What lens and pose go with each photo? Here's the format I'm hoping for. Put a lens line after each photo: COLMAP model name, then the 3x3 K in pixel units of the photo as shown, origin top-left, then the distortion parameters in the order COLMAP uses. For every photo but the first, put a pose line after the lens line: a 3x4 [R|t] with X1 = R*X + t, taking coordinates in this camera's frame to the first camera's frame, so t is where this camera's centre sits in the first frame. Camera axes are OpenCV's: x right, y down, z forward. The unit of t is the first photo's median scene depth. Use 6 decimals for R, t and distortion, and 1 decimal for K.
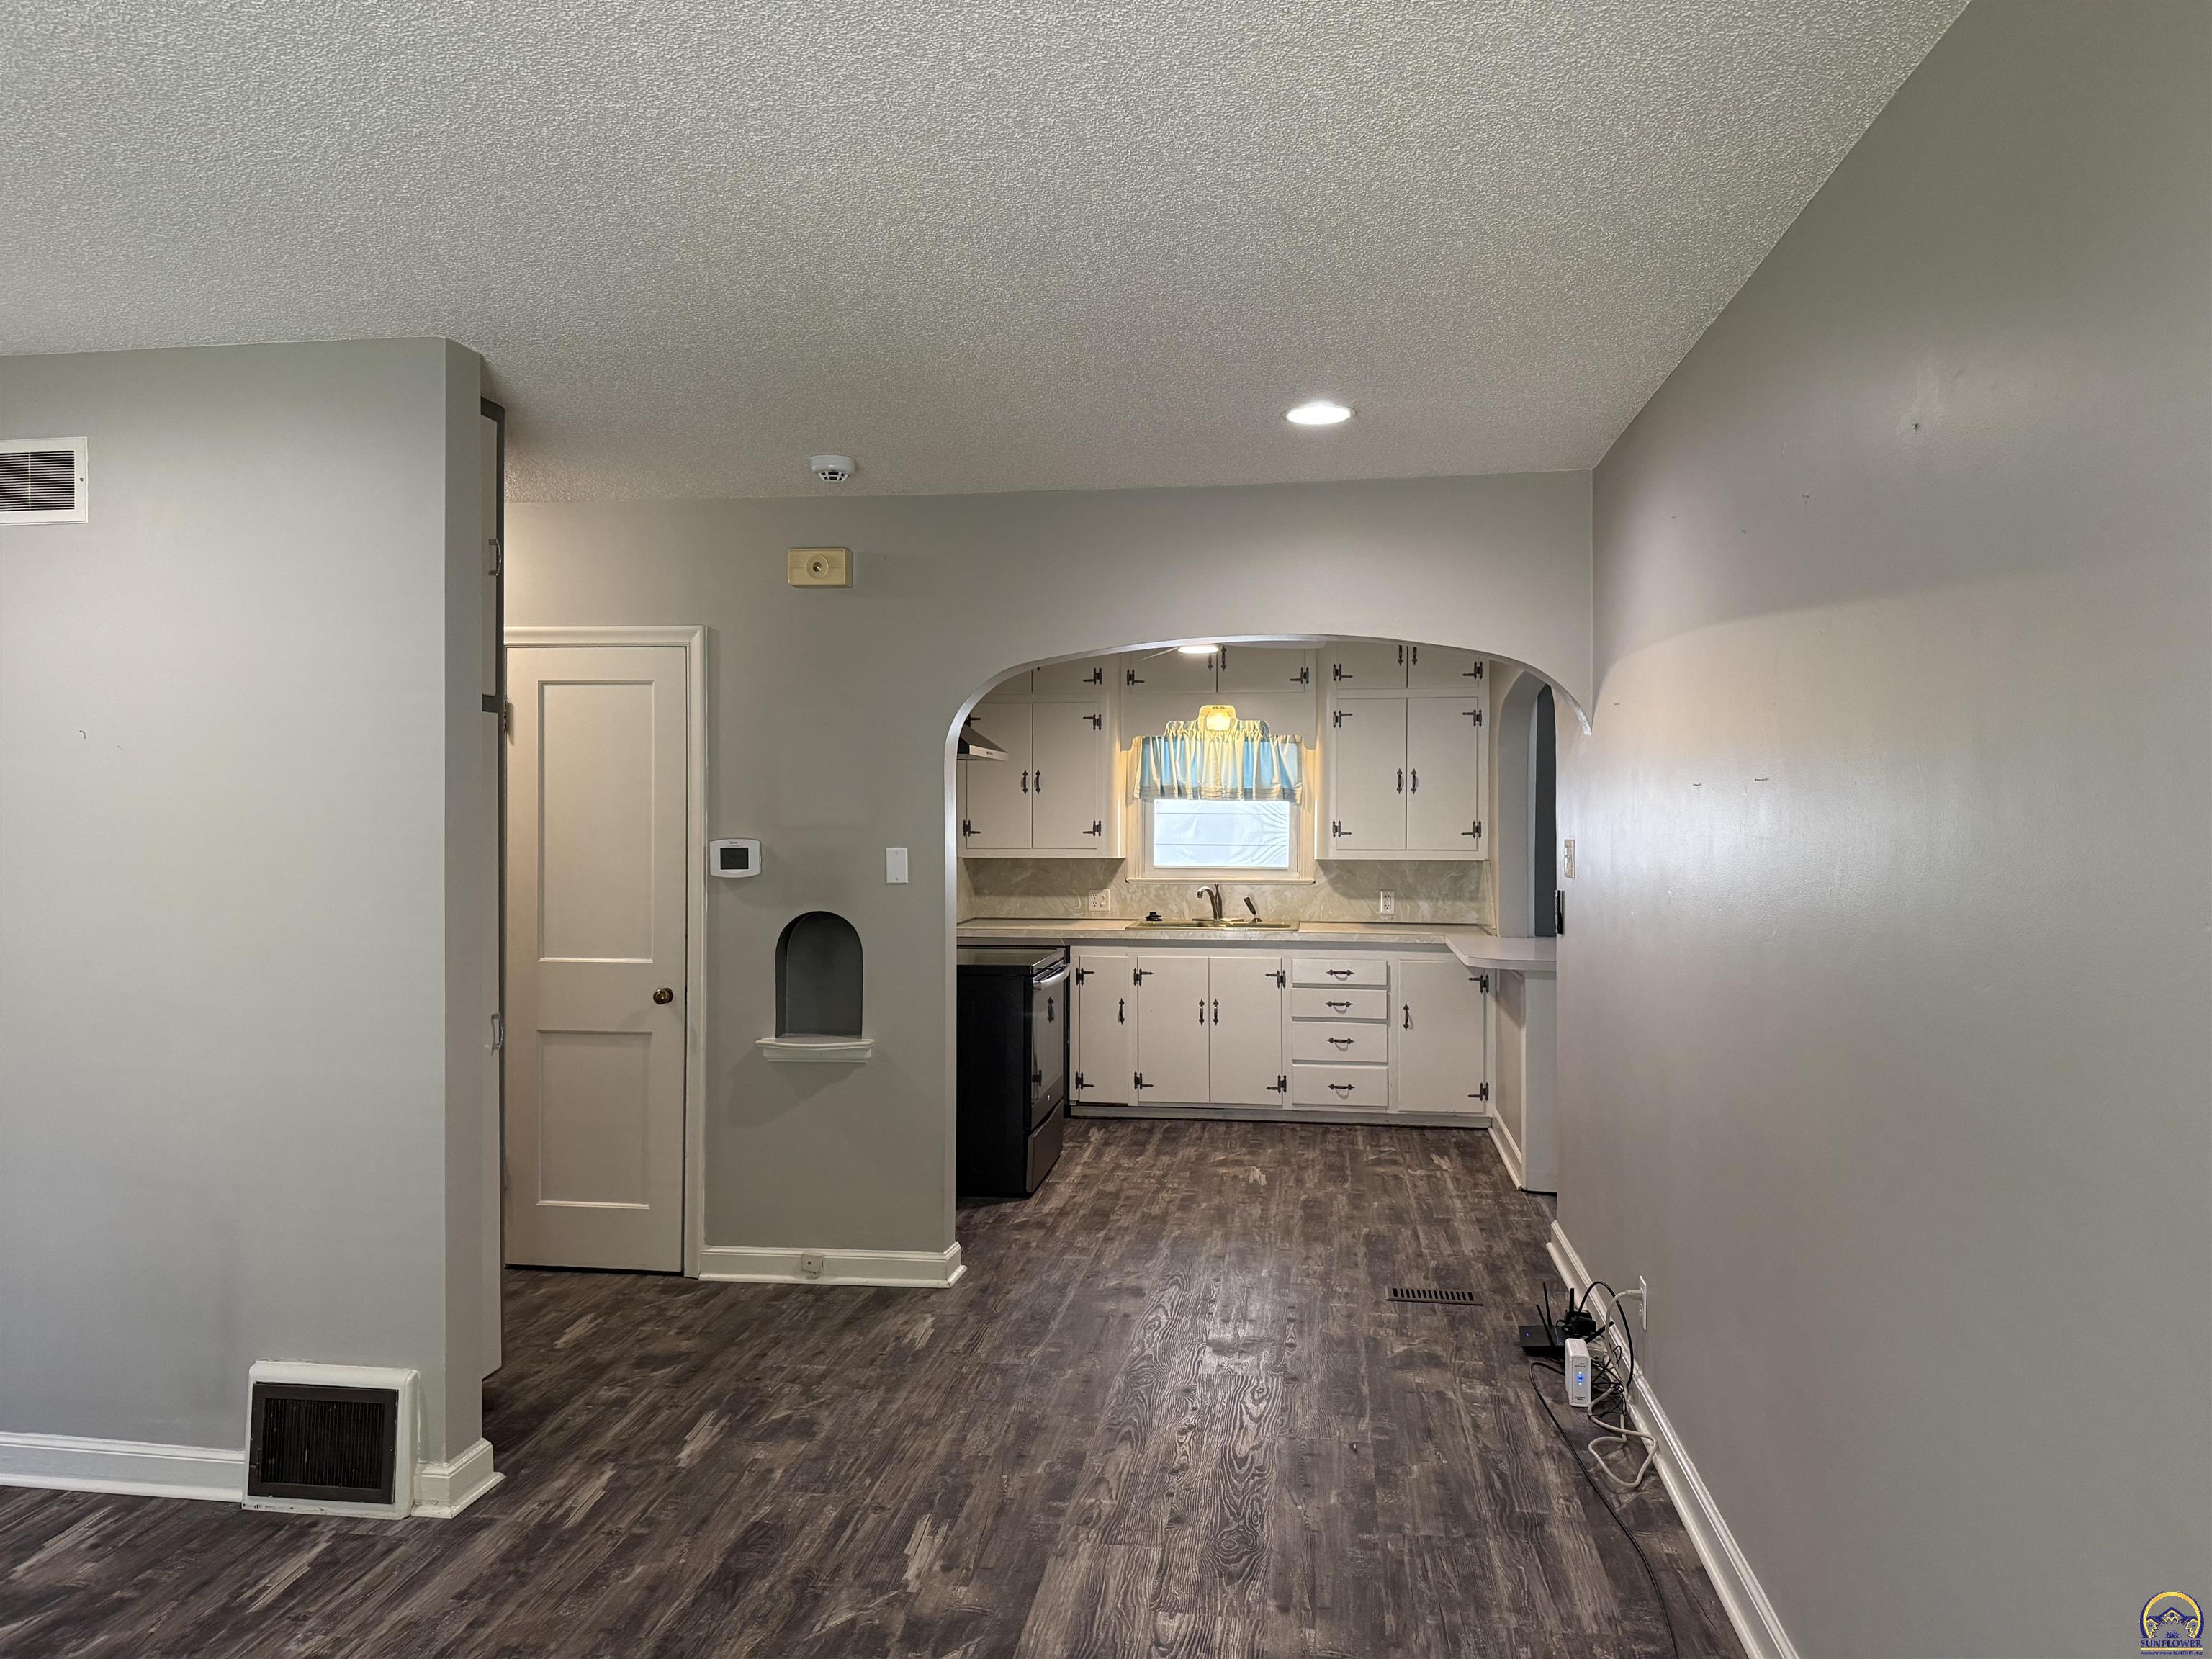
lens RADIAL K [[1527.5, 0, 1102.4], [0, 1527.5, 823.9], [0, 0, 1]] dist [0.059086, -0.062594]
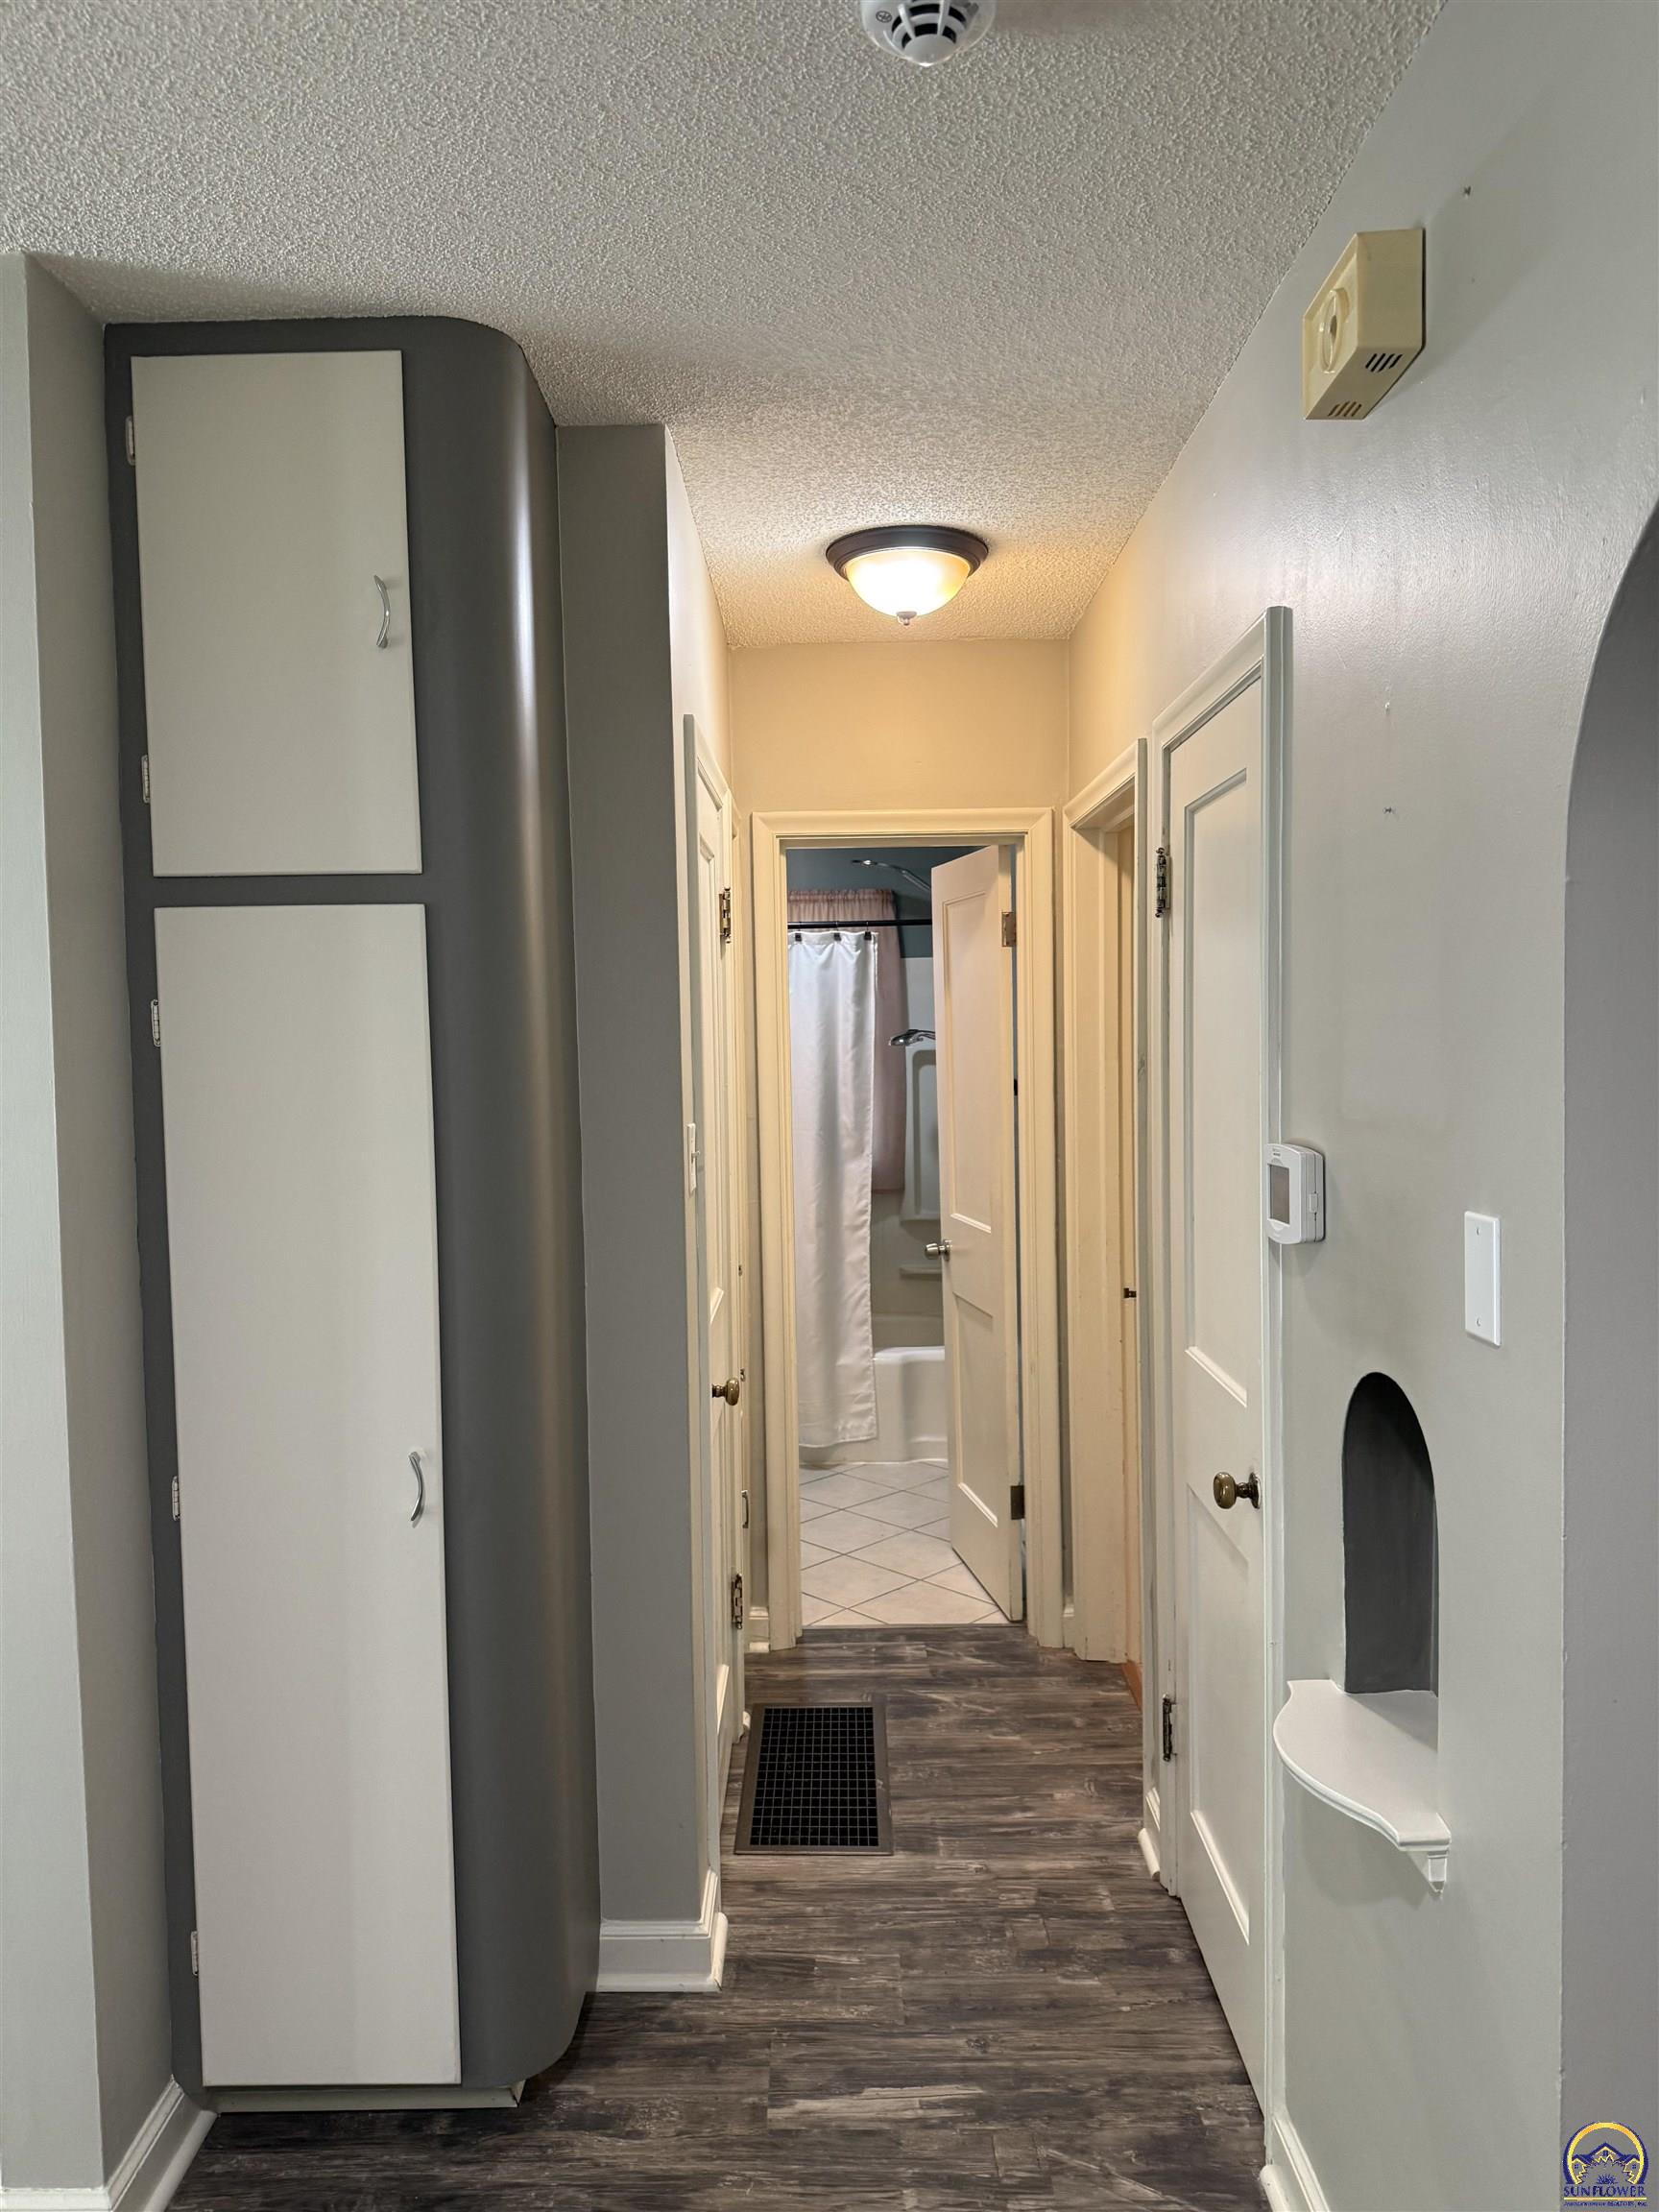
lens RADIAL K [[1527.5, 0, 833.7], [0, 1527.5, 1107.0], [0, 0, 1]] dist [0.059086, -0.062594]
pose [[0.137981, 0.036851, -0.989749, 0.145452], [0.014228, 0.999131, 0.039184, -0.017844], [0.990333, -0.019489, 0.137337, 0.907776]]
